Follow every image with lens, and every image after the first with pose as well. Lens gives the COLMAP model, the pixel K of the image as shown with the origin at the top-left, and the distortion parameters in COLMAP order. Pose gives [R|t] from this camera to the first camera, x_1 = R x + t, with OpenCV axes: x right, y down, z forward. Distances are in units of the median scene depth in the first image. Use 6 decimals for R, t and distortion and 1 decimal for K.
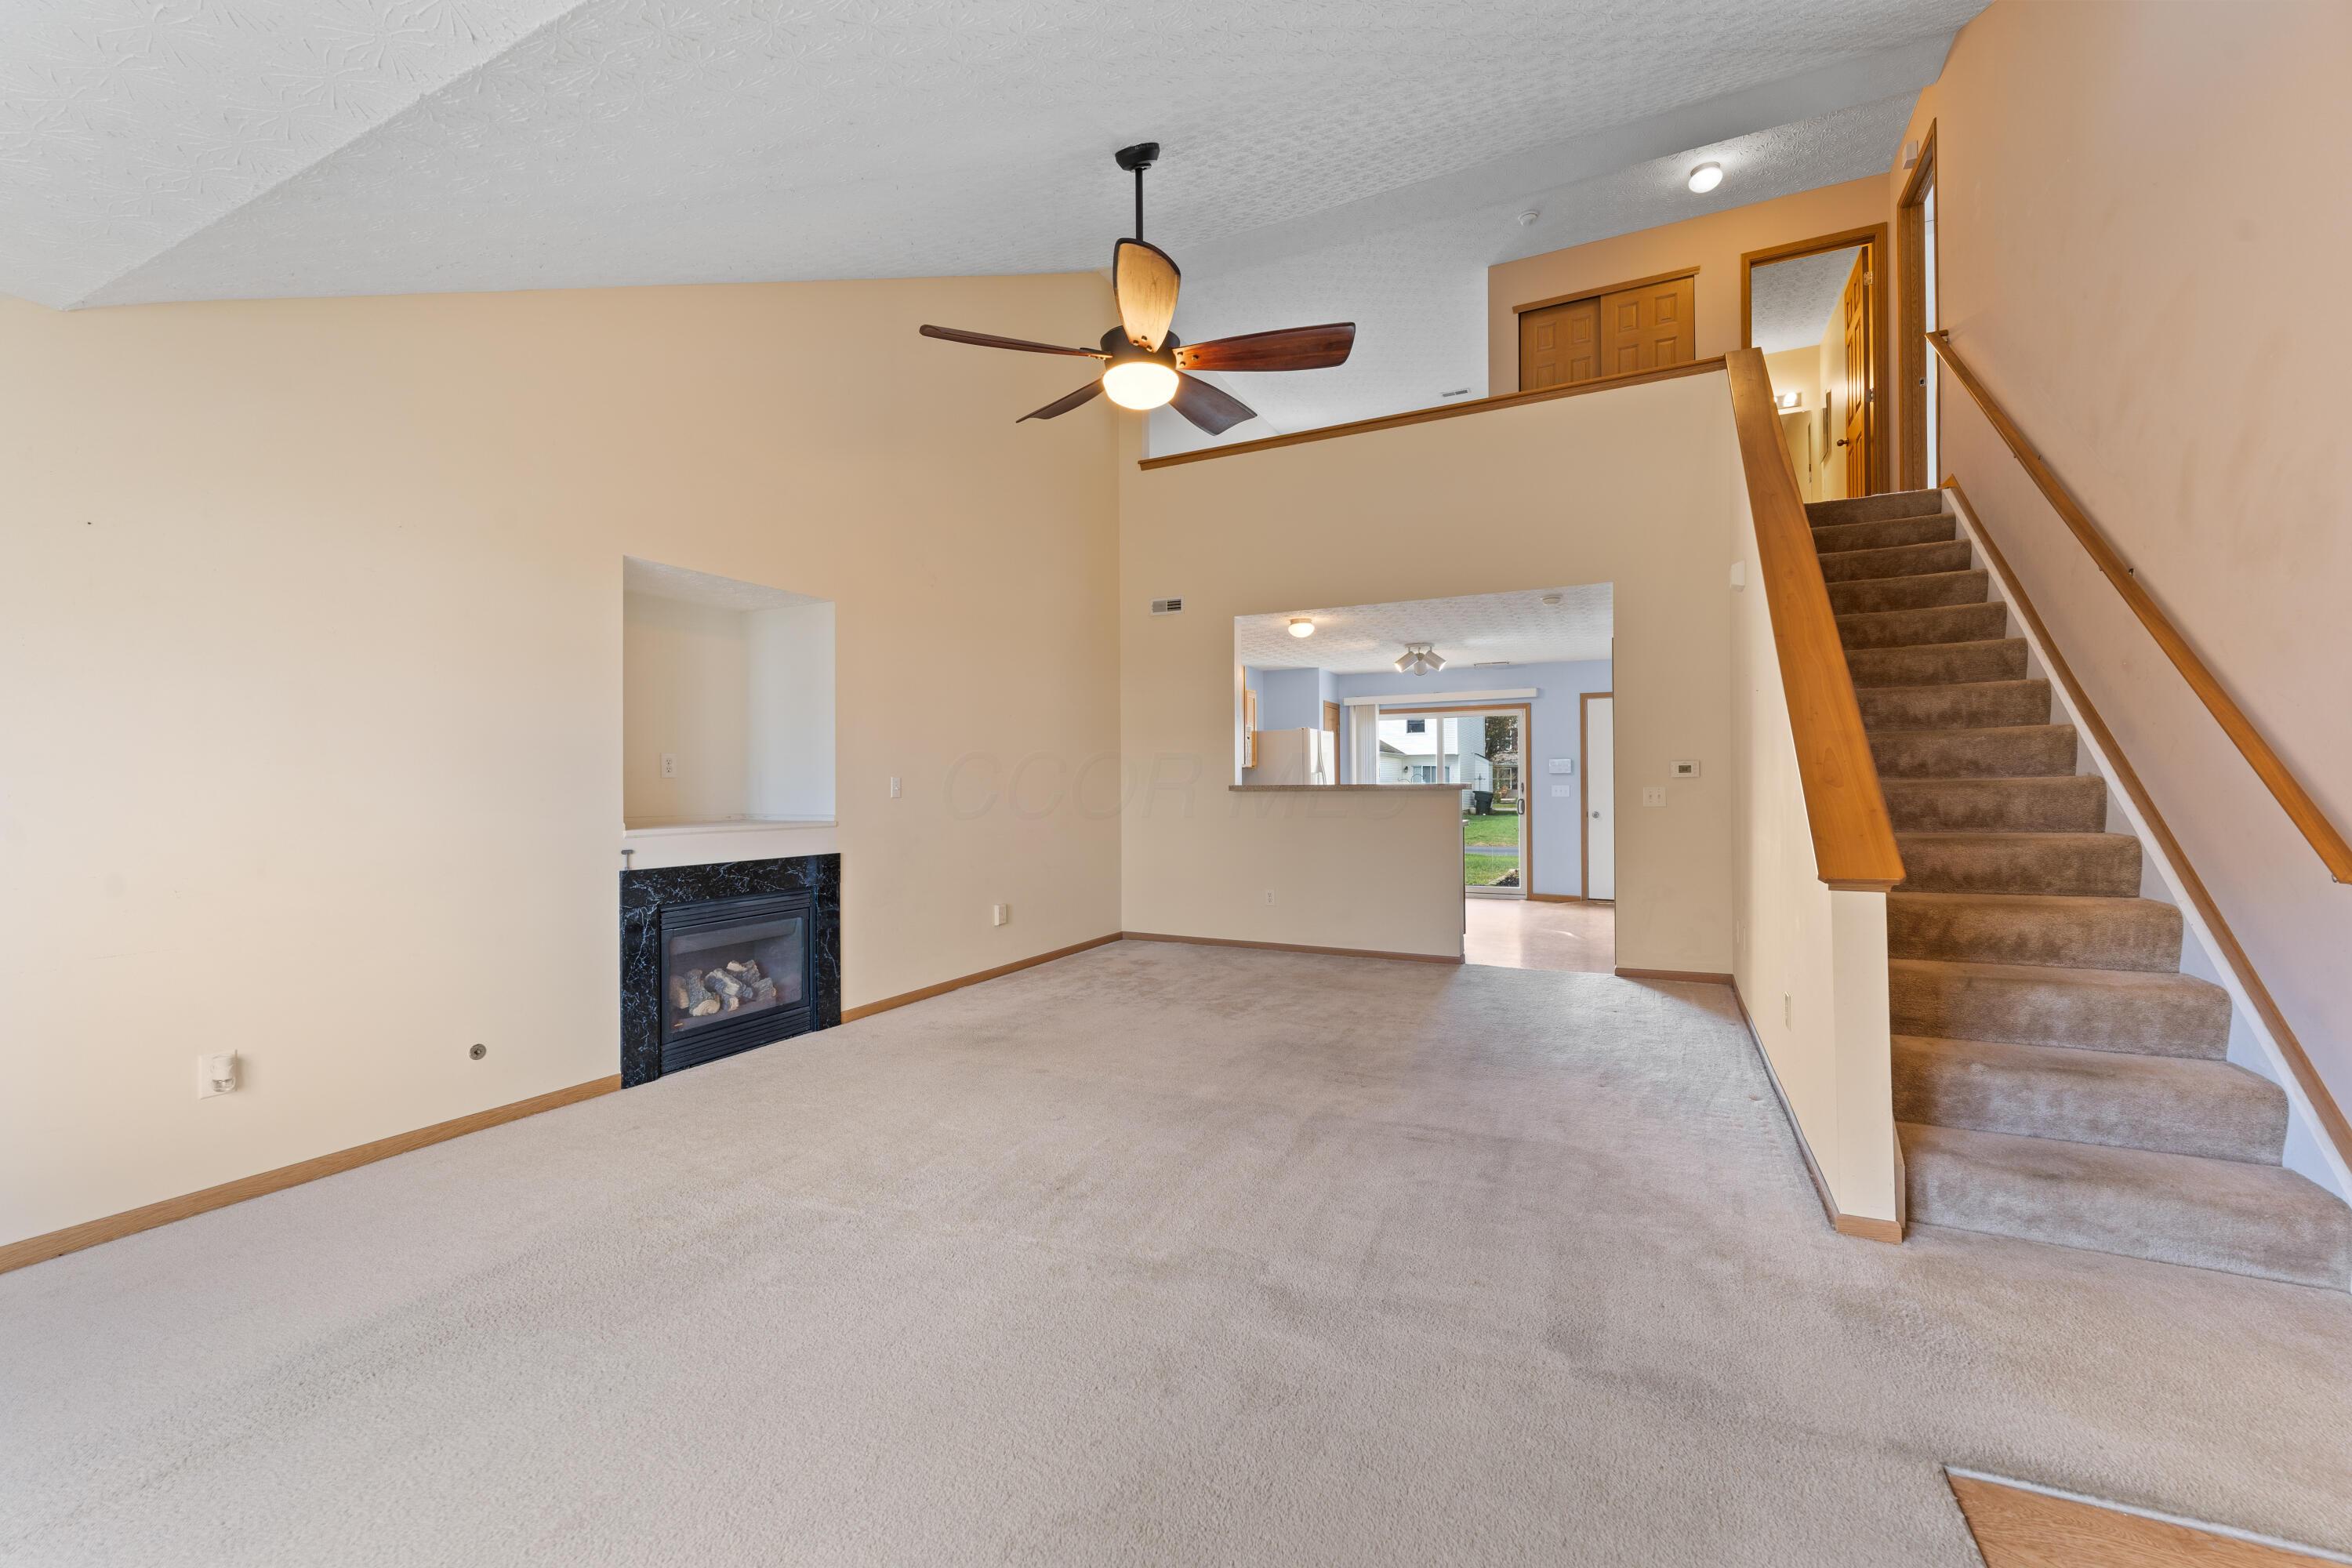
lens RADIAL K [[946.3, 0, 1176.0], [0, 946.3, 784.0], [0, 0, 1]] dist [0.001864, -0.000161]
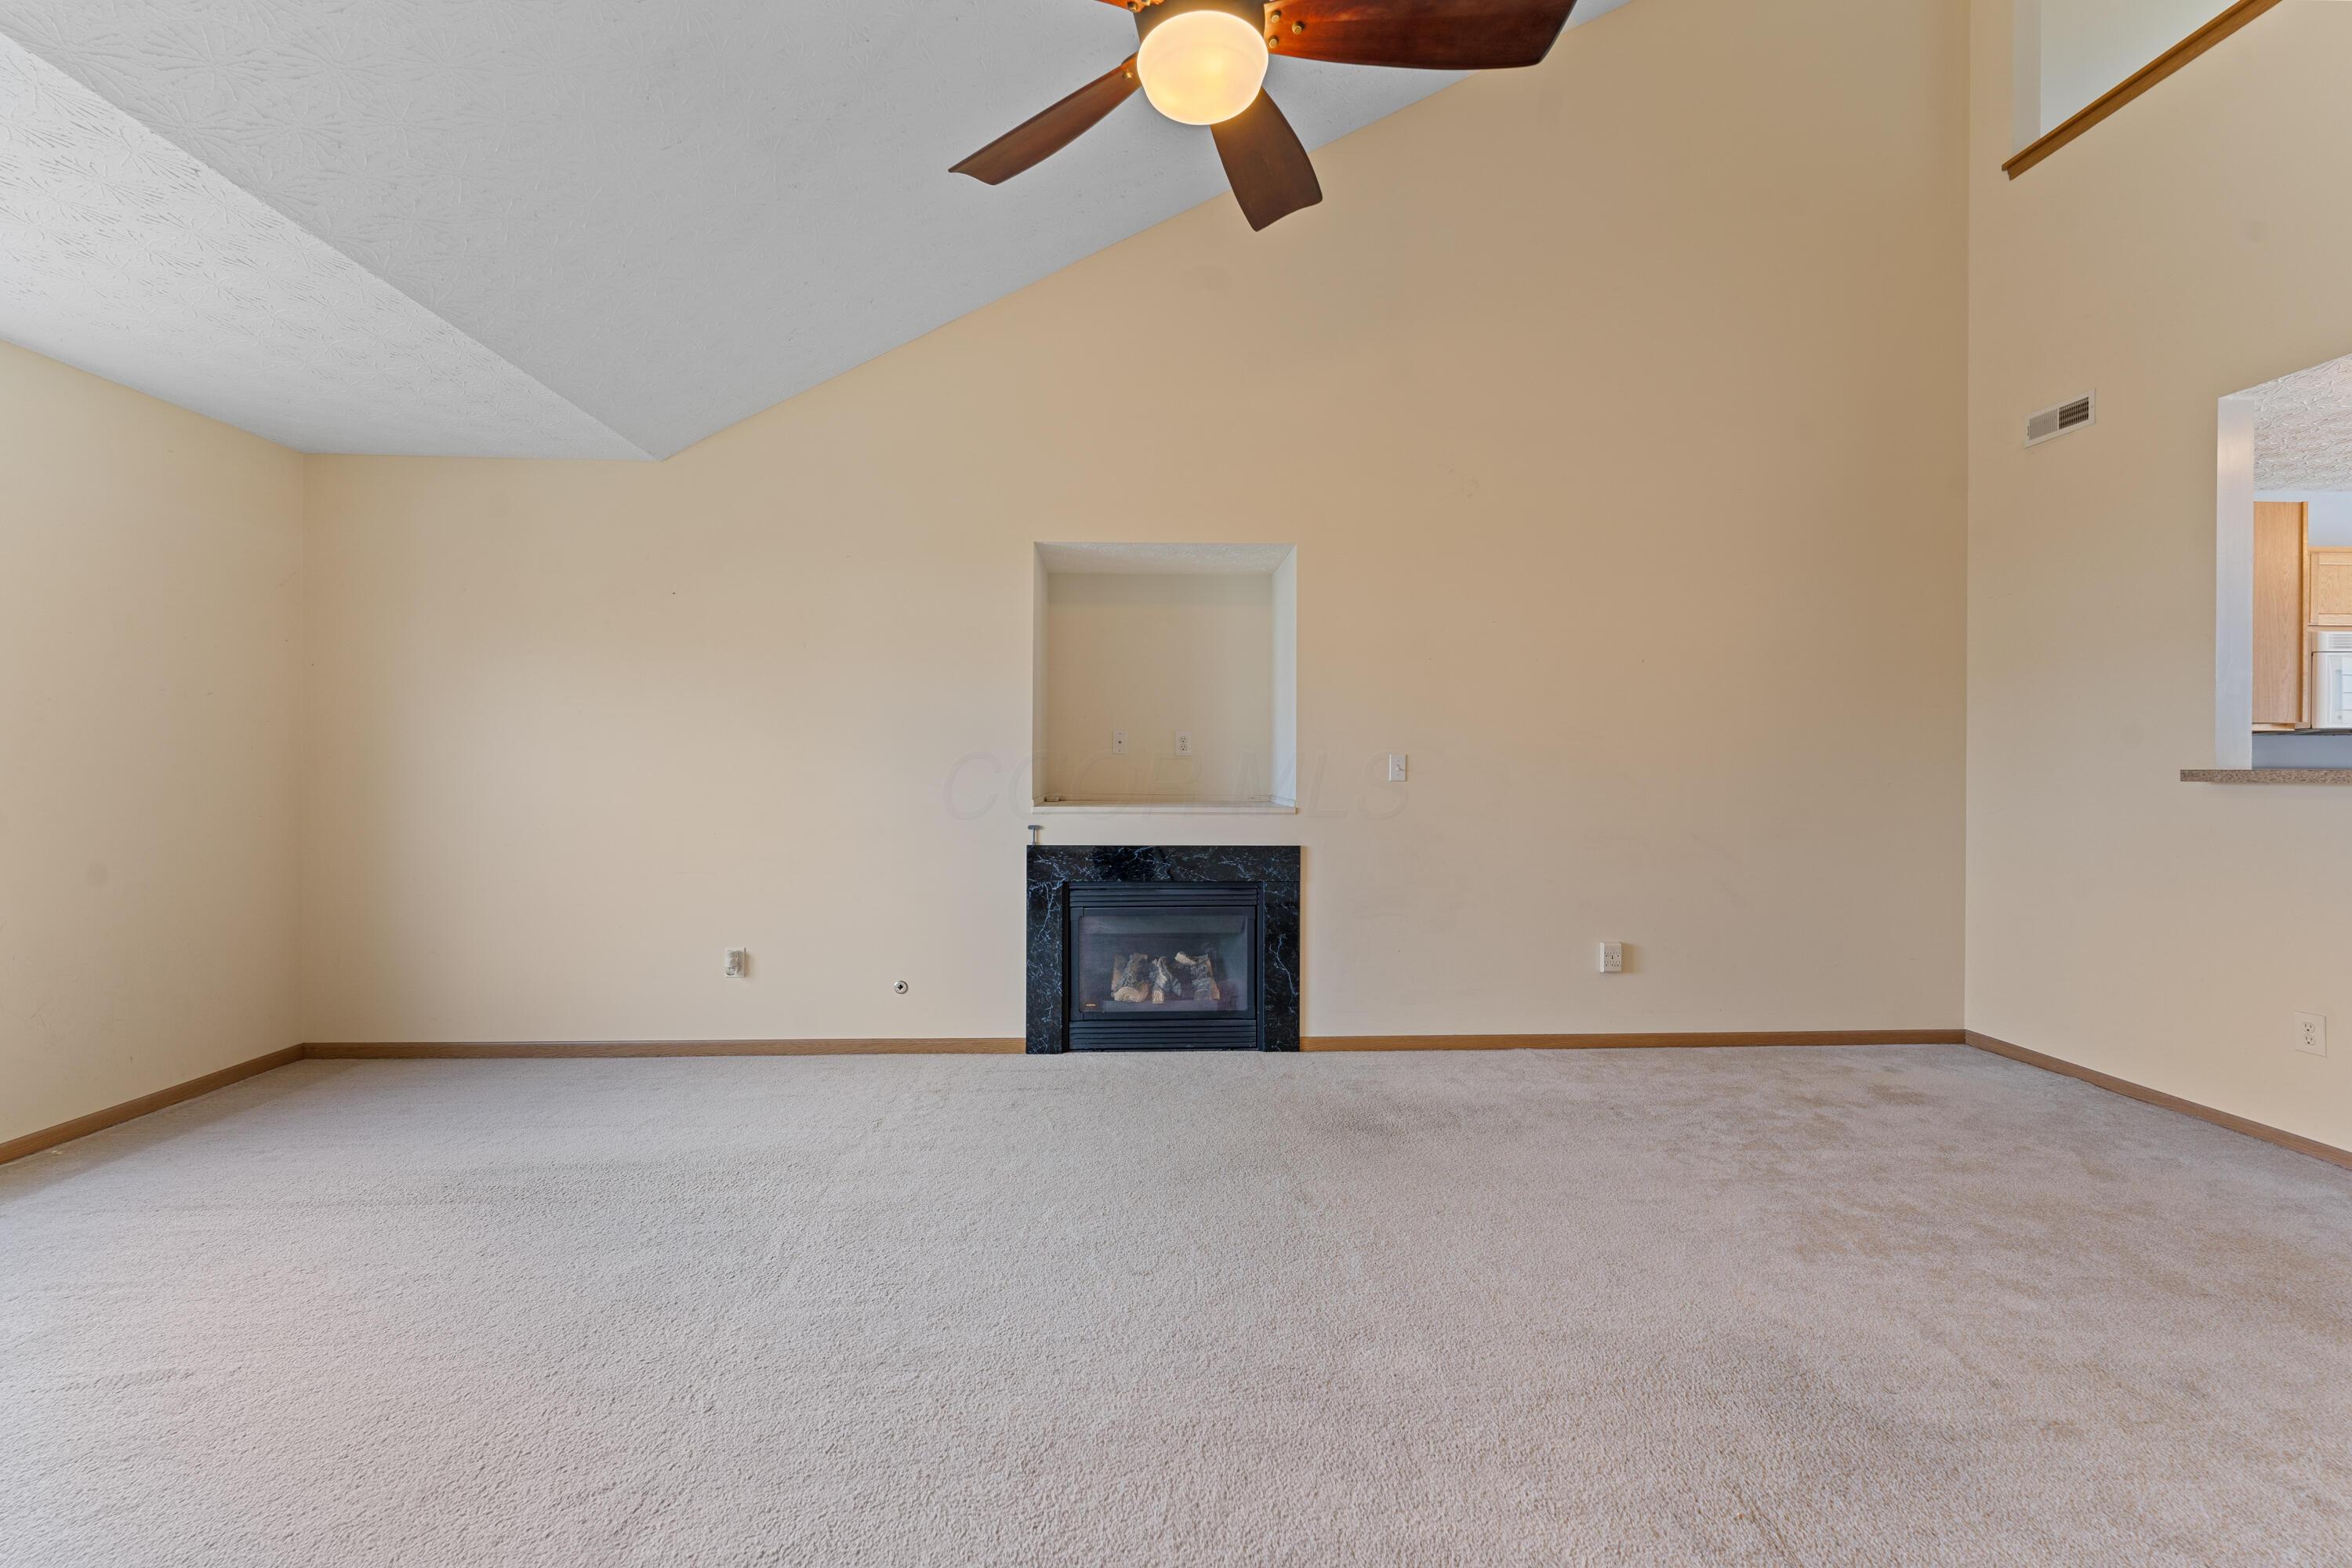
lens RADIAL K [[946.3, 0, 1176.0], [0, 946.3, 784.0], [0, 0, 1]] dist [0.001864, -0.000161]
pose [[0.486053, 0.013191, -0.873830, 0.377643], [-0.003961, 0.999909, 0.012891, 0.009485], [0.873920, -0.002805, 0.486061, 0.591974]]
